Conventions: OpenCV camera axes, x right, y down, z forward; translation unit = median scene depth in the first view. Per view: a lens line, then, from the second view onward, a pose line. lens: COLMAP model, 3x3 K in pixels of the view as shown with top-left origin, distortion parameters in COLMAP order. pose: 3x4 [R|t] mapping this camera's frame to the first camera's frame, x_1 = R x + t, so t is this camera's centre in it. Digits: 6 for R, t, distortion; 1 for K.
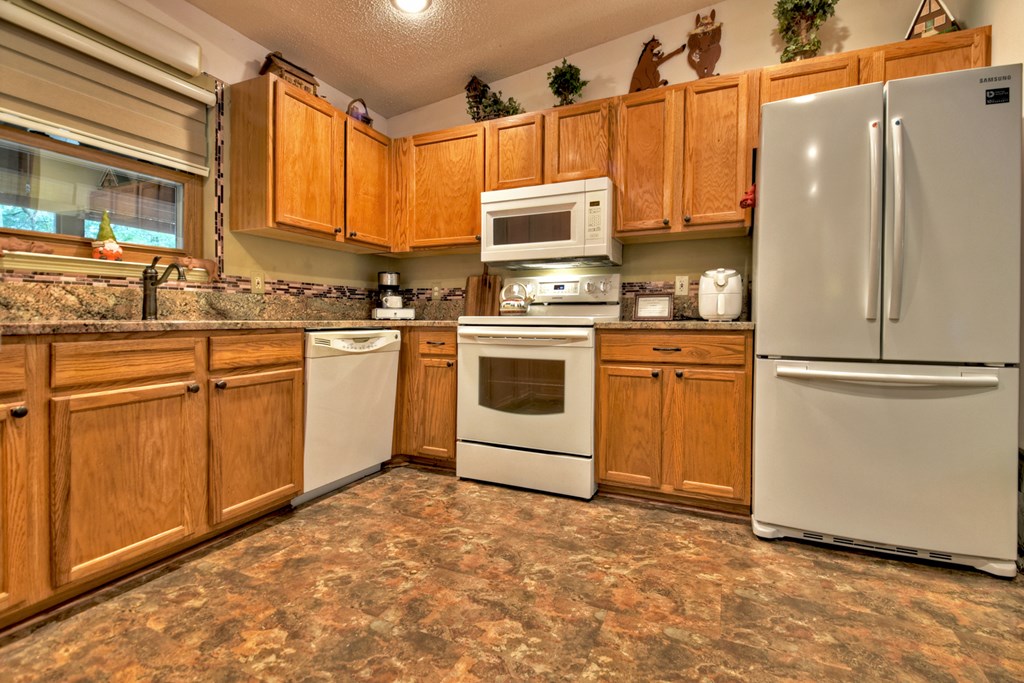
lens RADIAL K [[472.1, 0, 530.1], [0, 472.1, 327.1], [0, 0, 1]] dist [0.017709, -0.027584]
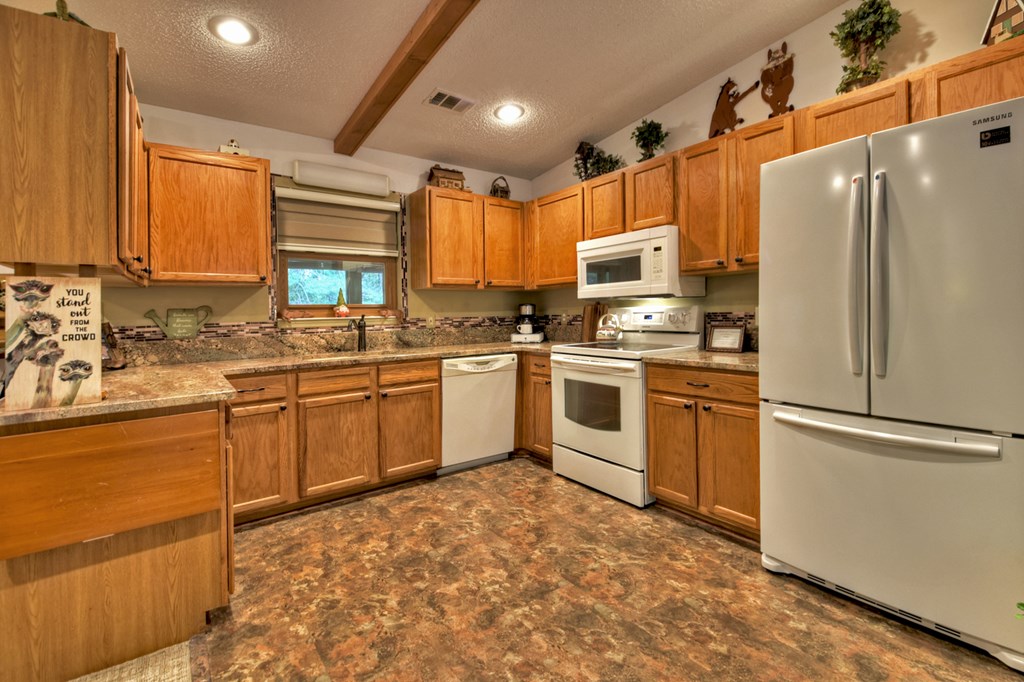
lens RADIAL K [[458.9, 0, 517.9], [0, 458.9, 320.7], [0, 0, 1]] dist [0.013664, -0.021934]
pose [[0.874544, -0.012304, -0.484790, 0.412813], [0.010316, 0.999924, -0.006769, -0.092518], [0.484836, 0.000918, 0.874604, -0.144533]]
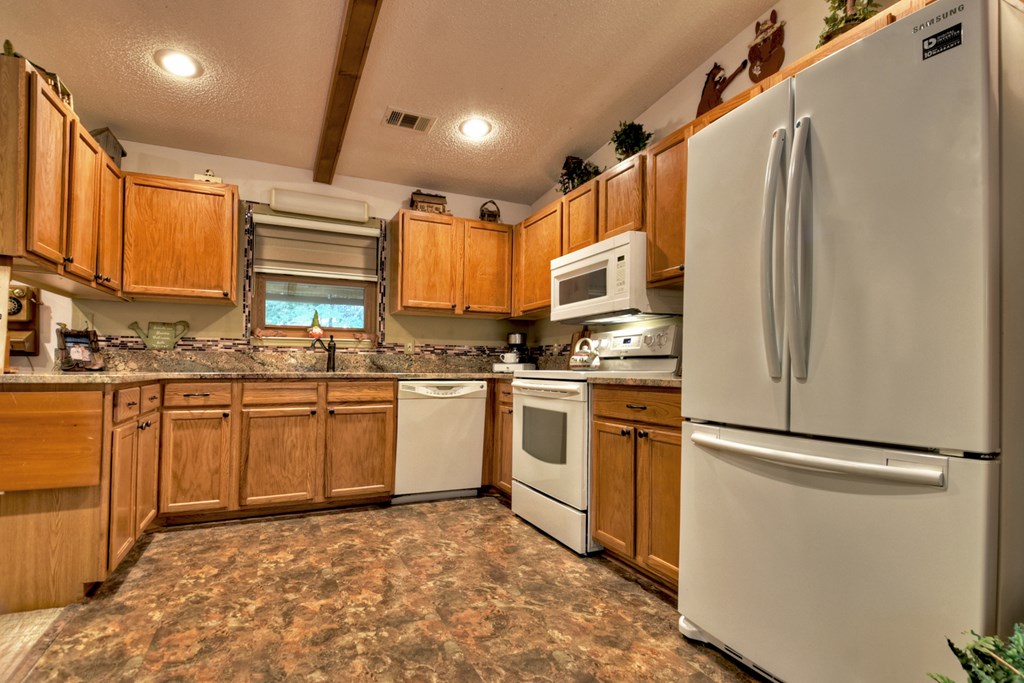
lens RADIAL K [[477.7, 0, 476.8], [0, 477.7, 339.3], [0, 0, 1]] dist [0.017396, -0.029056]
pose [[0.732233, -0.041061, -0.679815, 0.653426], [-0.018185, 0.996646, -0.079785, -0.003953], [0.680811, 0.070784, 0.729031, 0.078980]]
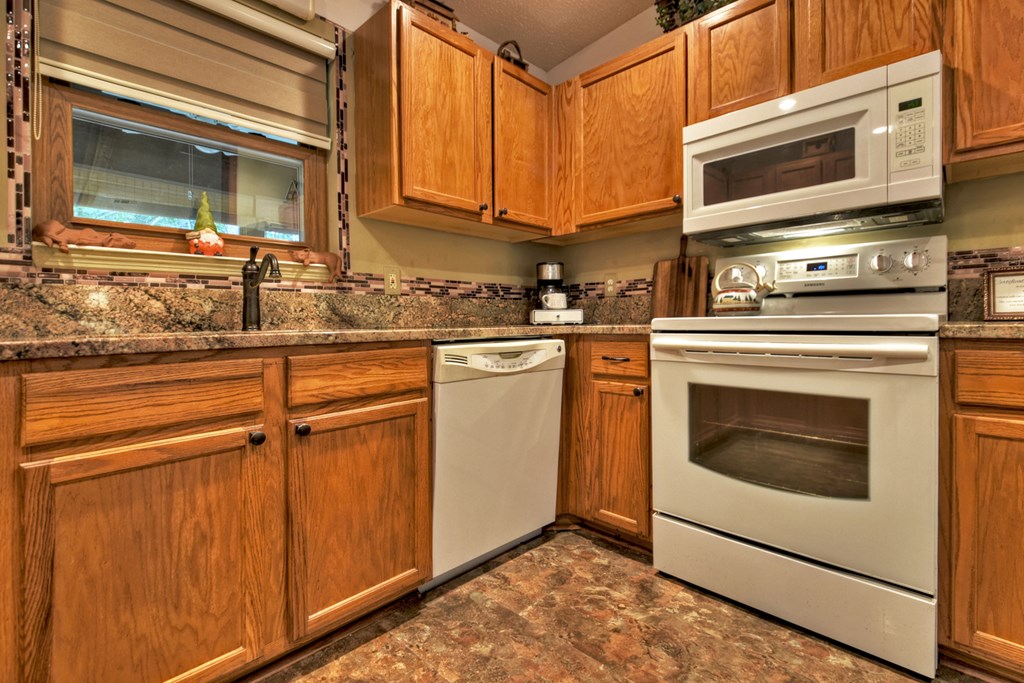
lens RADIAL K [[481.2, 0, 515.8], [0, 481.2, 326.6], [0, 0, 1]] dist [0.032941, -0.026605]
pose [[0.932292, -0.012745, -0.361483, -0.098349], [0.010685, 0.999913, -0.007698, -0.009342], [0.361550, 0.003314, 0.932347, 0.358235]]
